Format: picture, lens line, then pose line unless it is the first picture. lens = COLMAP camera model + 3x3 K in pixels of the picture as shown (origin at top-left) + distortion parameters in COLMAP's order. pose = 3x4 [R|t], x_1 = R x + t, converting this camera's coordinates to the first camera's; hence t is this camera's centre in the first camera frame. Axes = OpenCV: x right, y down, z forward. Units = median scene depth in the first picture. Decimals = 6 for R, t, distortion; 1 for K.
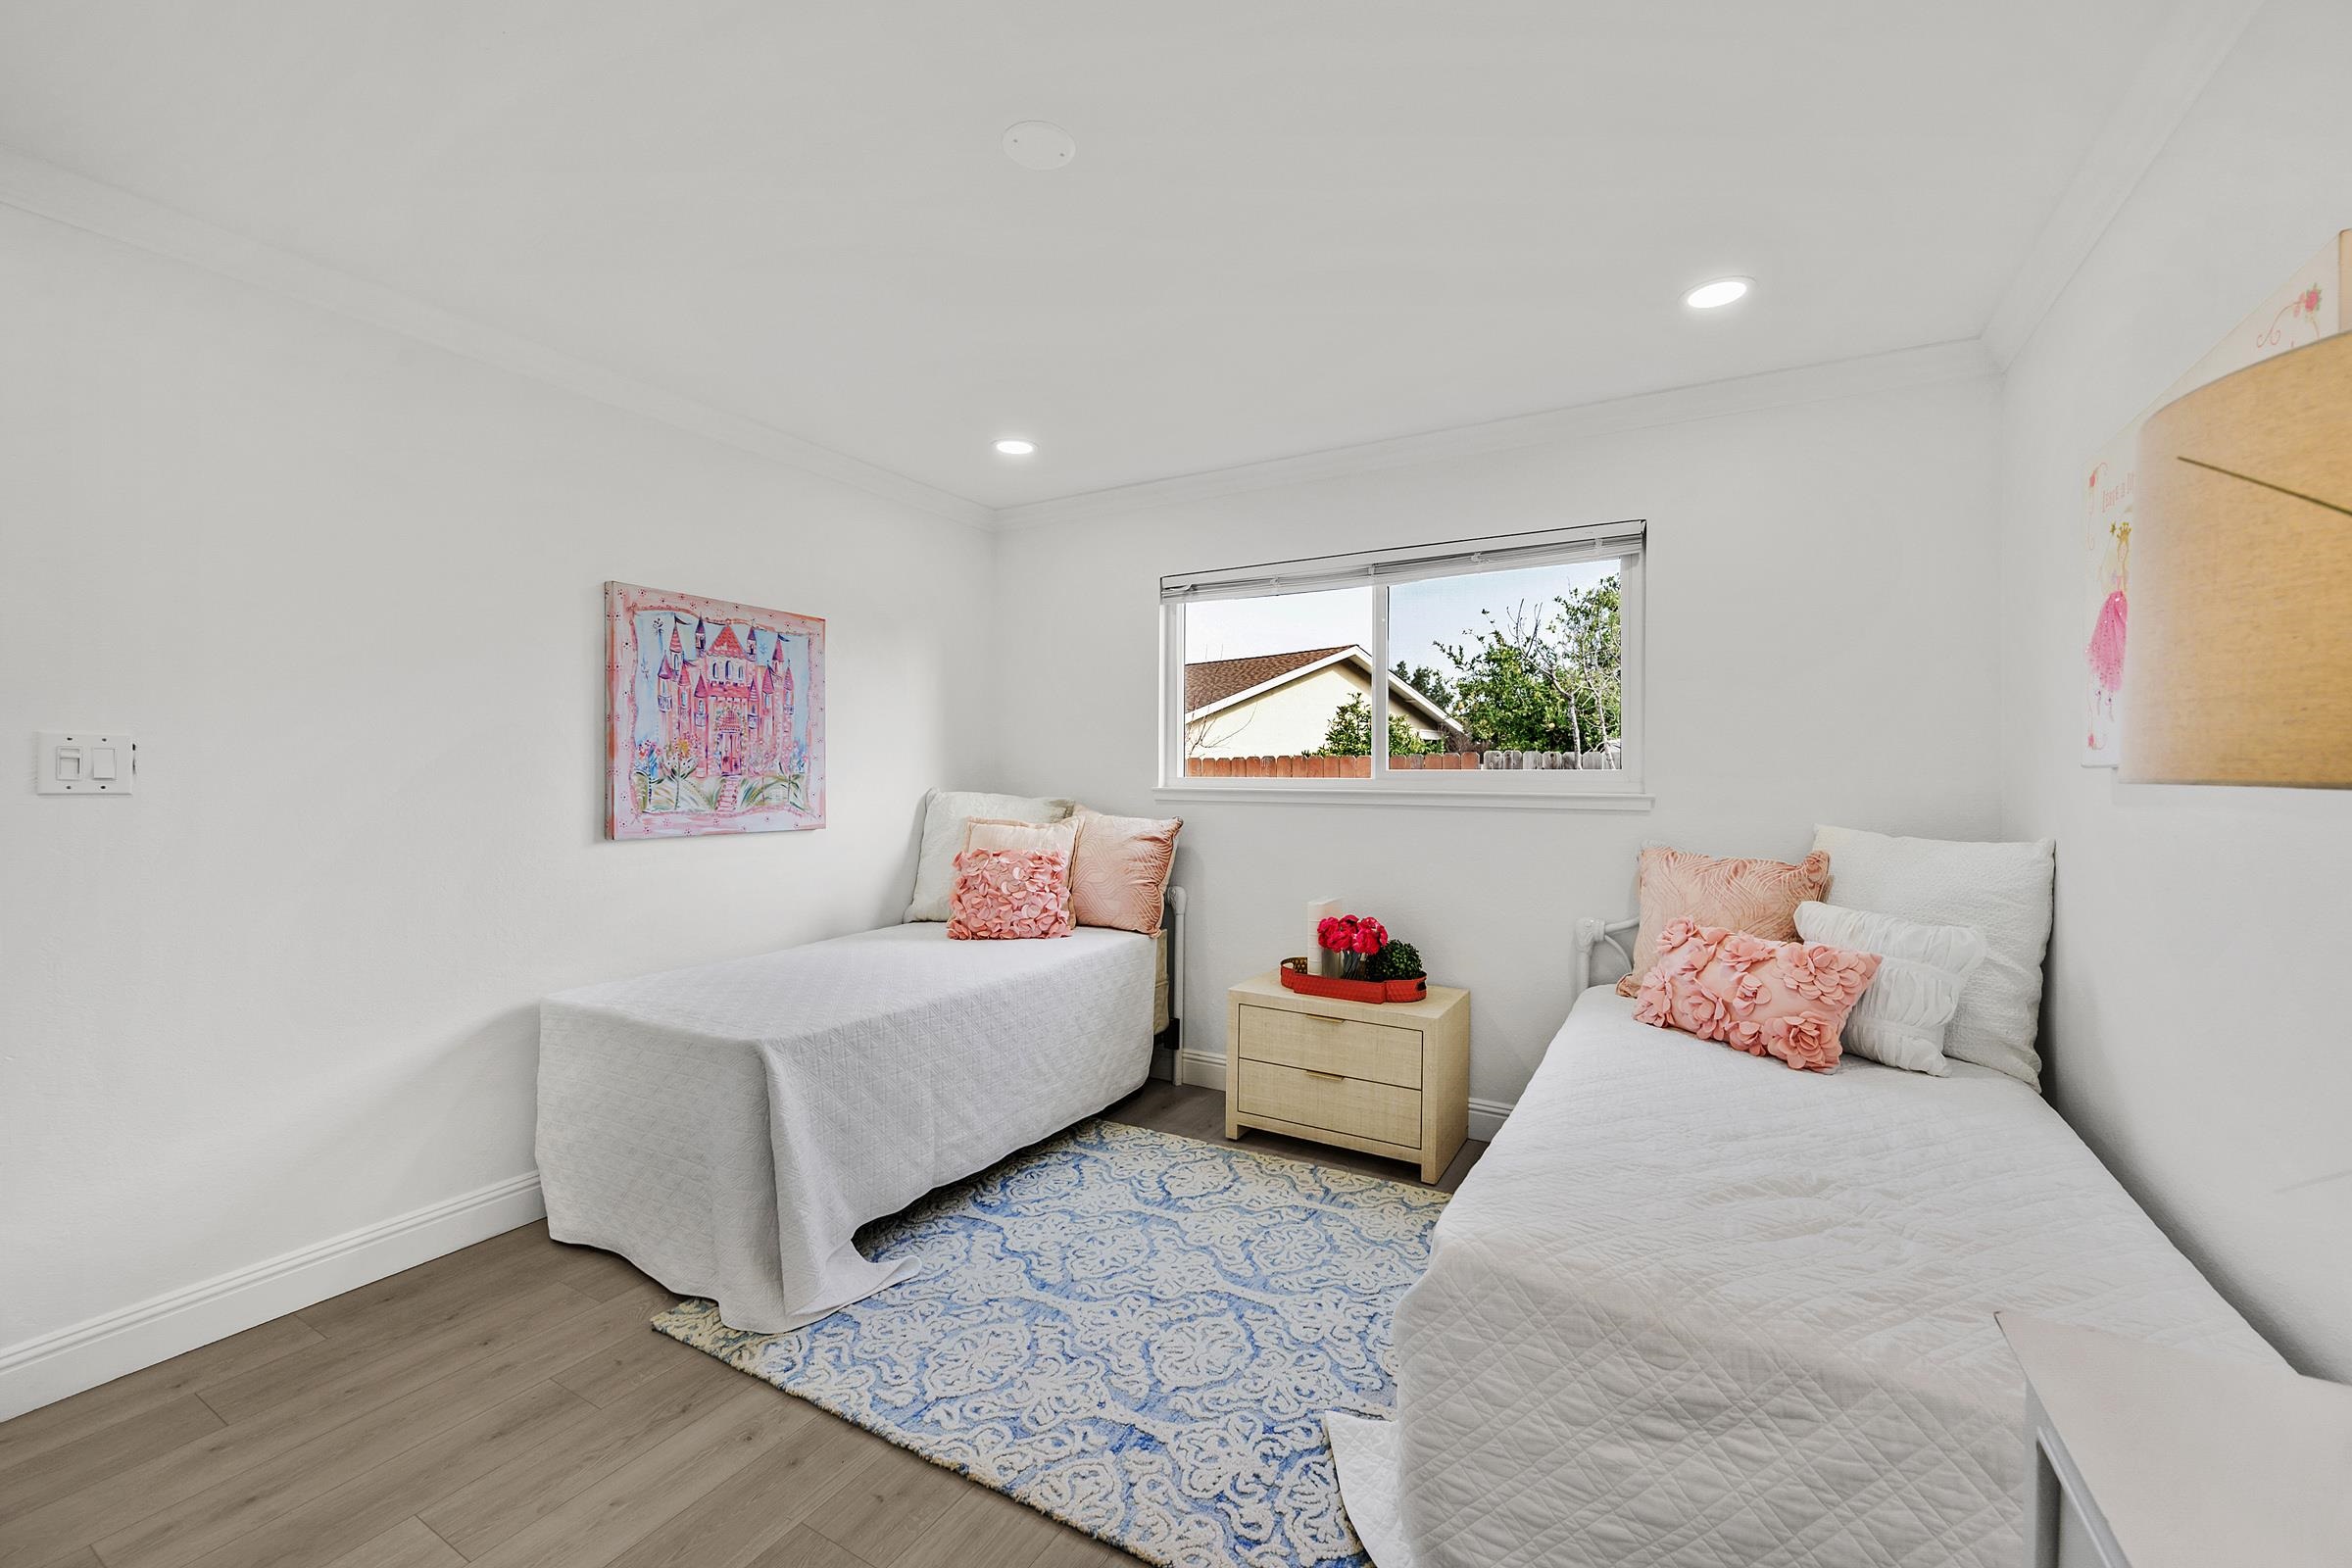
lens RADIAL K [[933.7, 0, 1181.4], [0, 933.7, 780.6], [0, 0, 1]] dist [-0.009285, 0.000677]
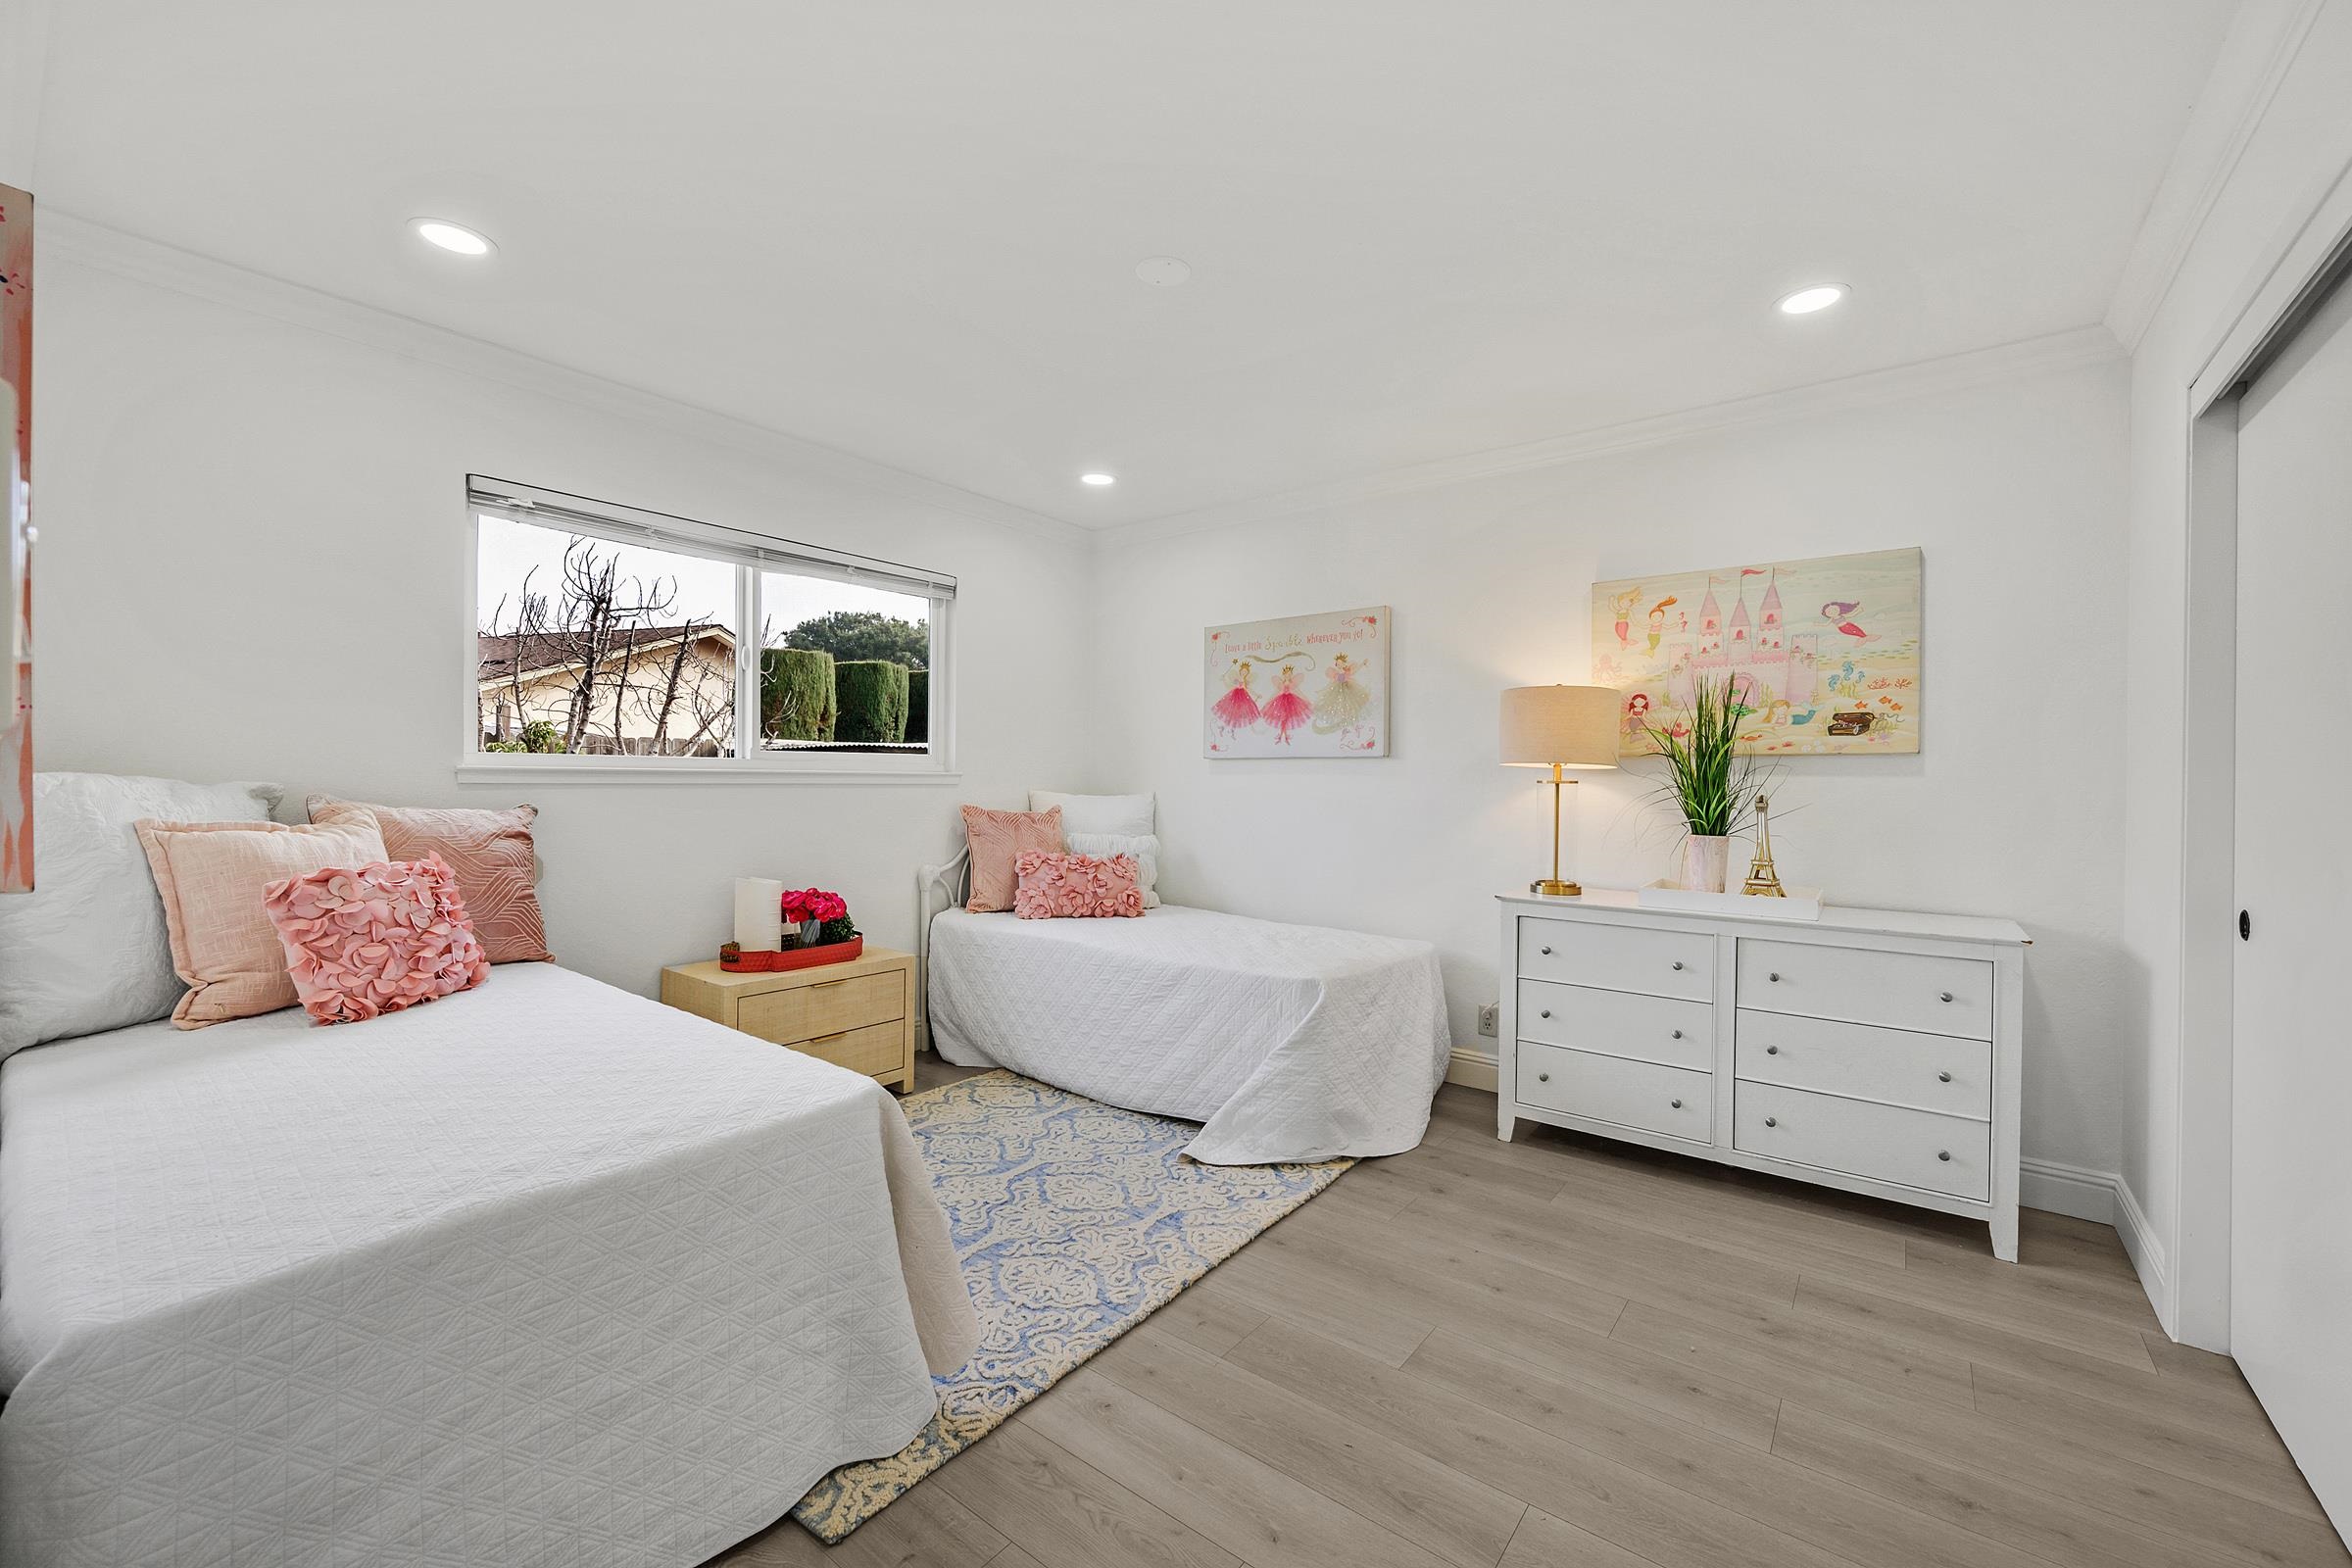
lens RADIAL K [[933.7, 0, 1182.6], [0, 933.7, 781.7], [0, 0, 1]] dist [-0.009285, 0.000677]
pose [[0.140658, -0.011783, 0.989988, -1.253027], [-0.010315, 0.999857, 0.013366, 0.008423], [-0.990005, -0.012092, 0.140516, 0.673674]]
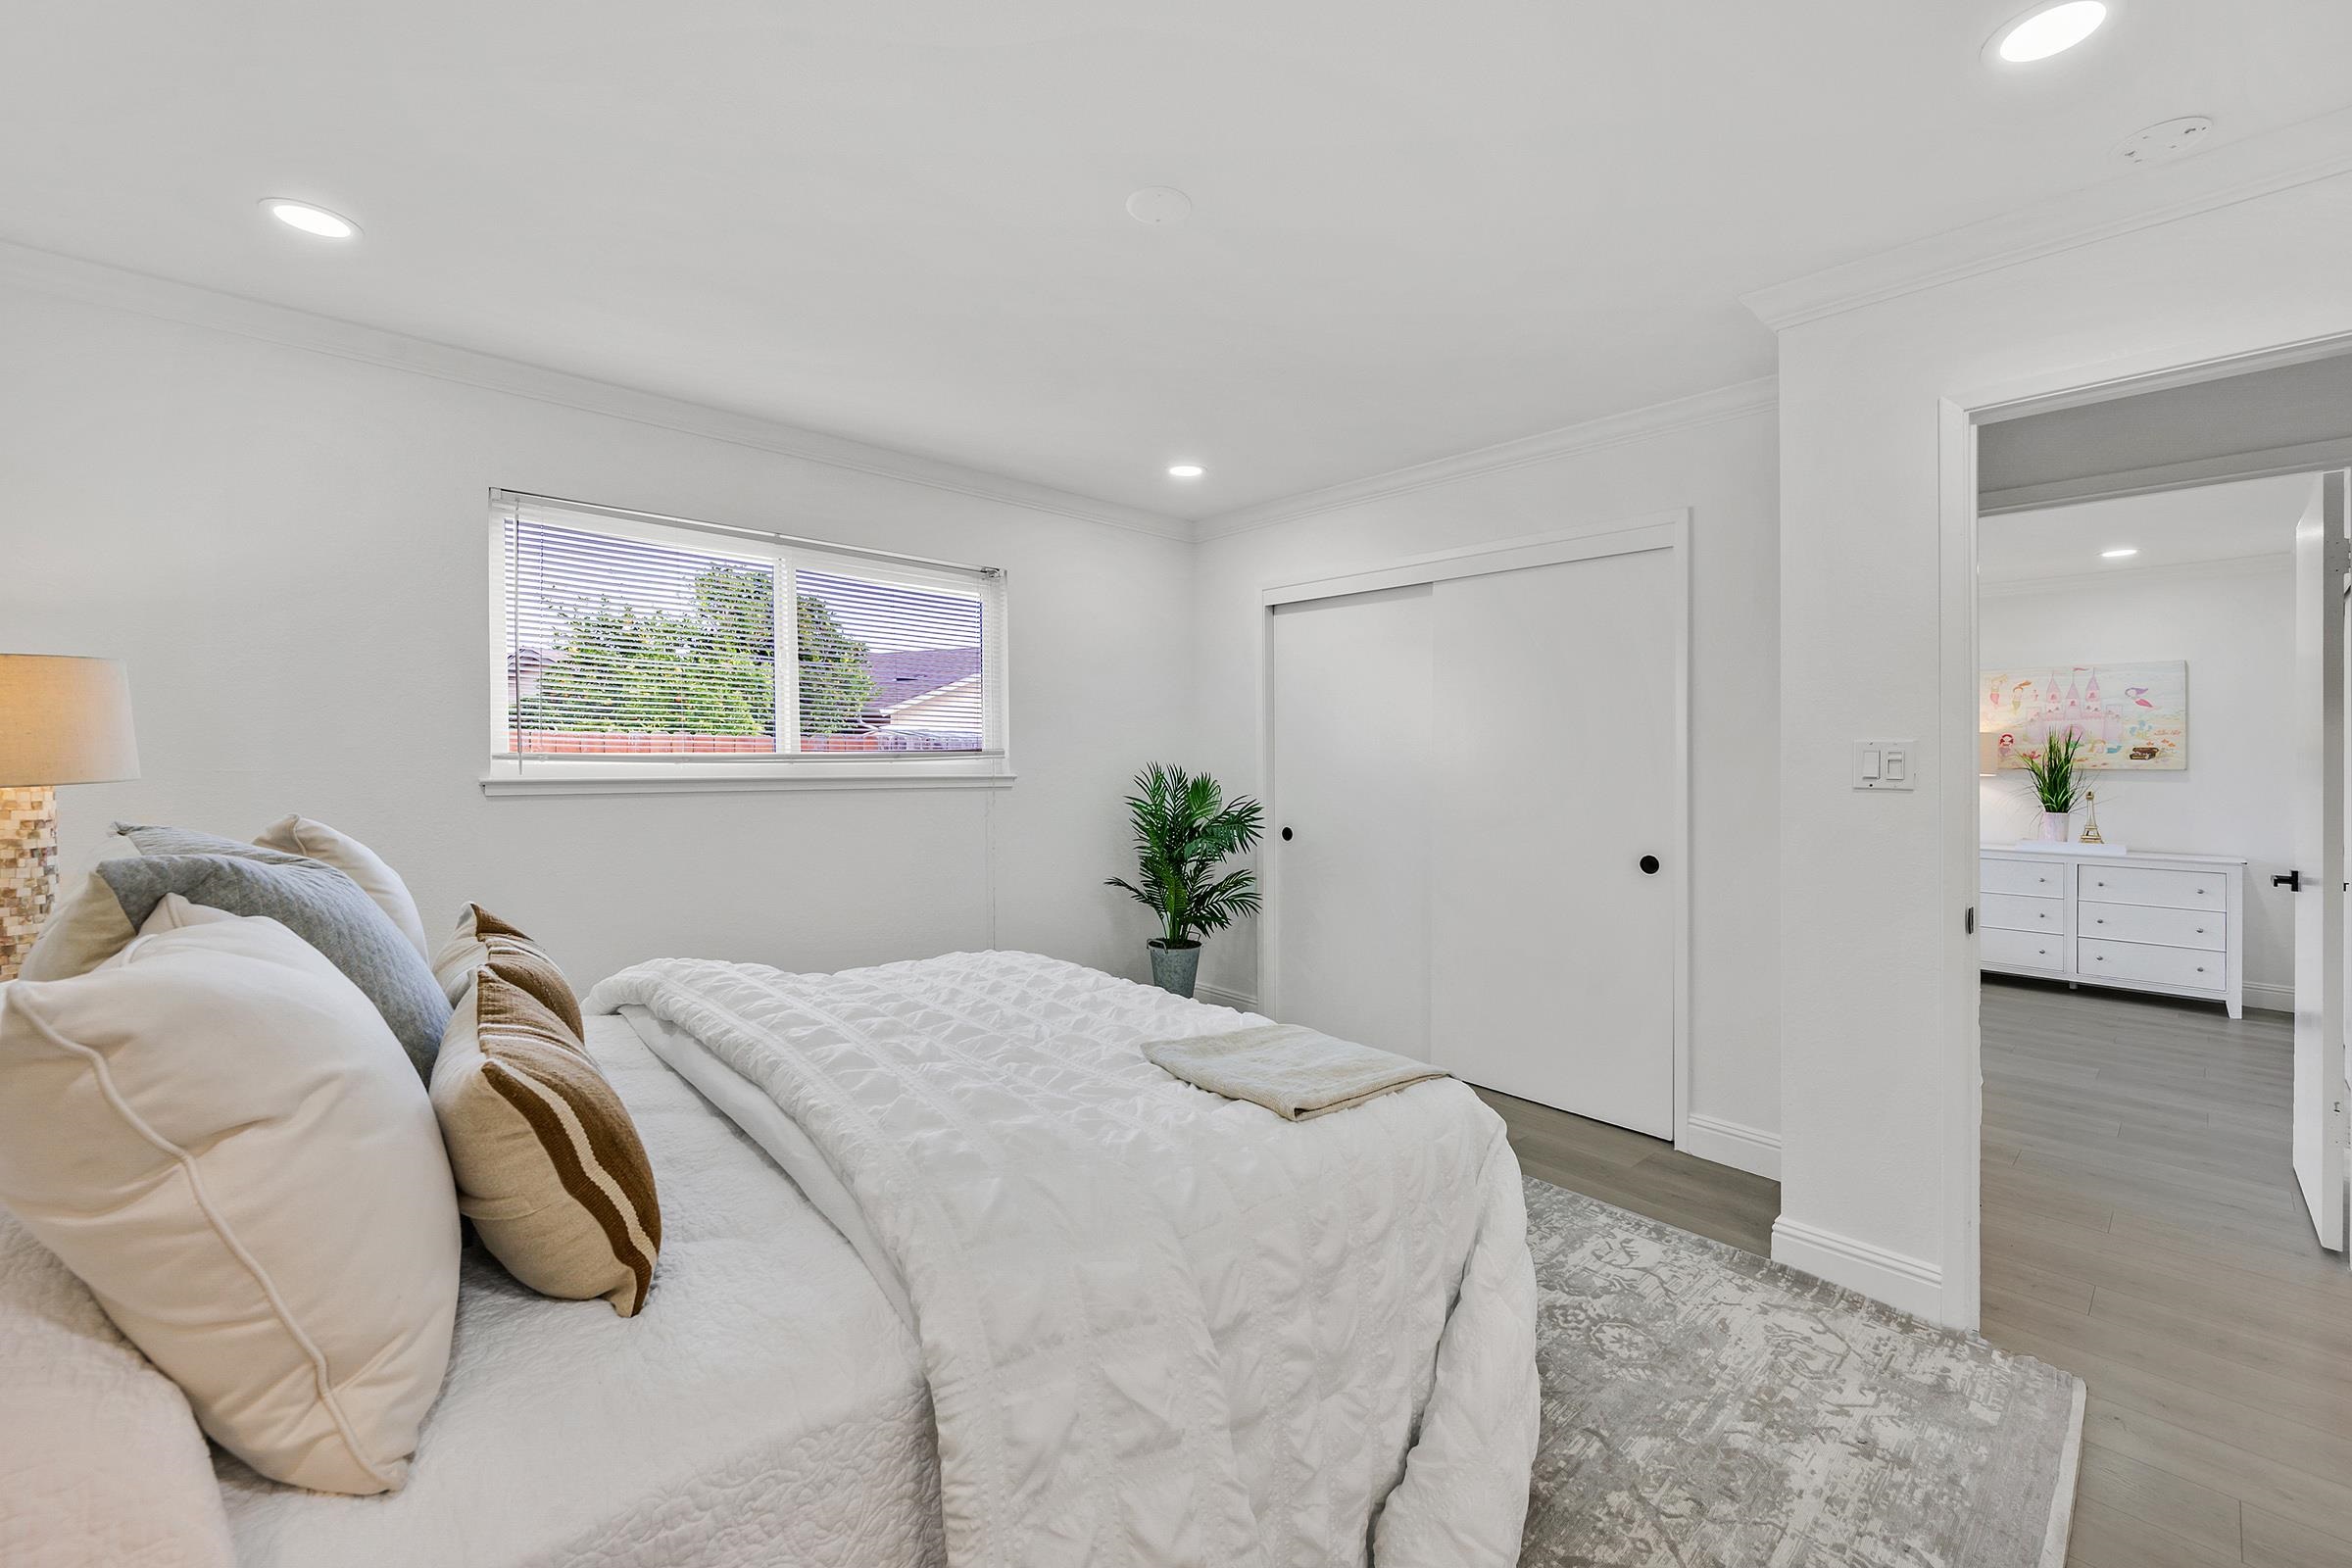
lens RADIAL K [[933.7, 0, 1185.3], [0, 933.7, 753.5], [0, 0, 1]] dist [-0.009285, 0.000677]
pose [[0.316701, 0.000657, 0.948525, -2.386392], [-0.007109, 0.999973, 0.001681, -0.031201], [-0.948499, -0.007276, 0.316697, 1.264237]]
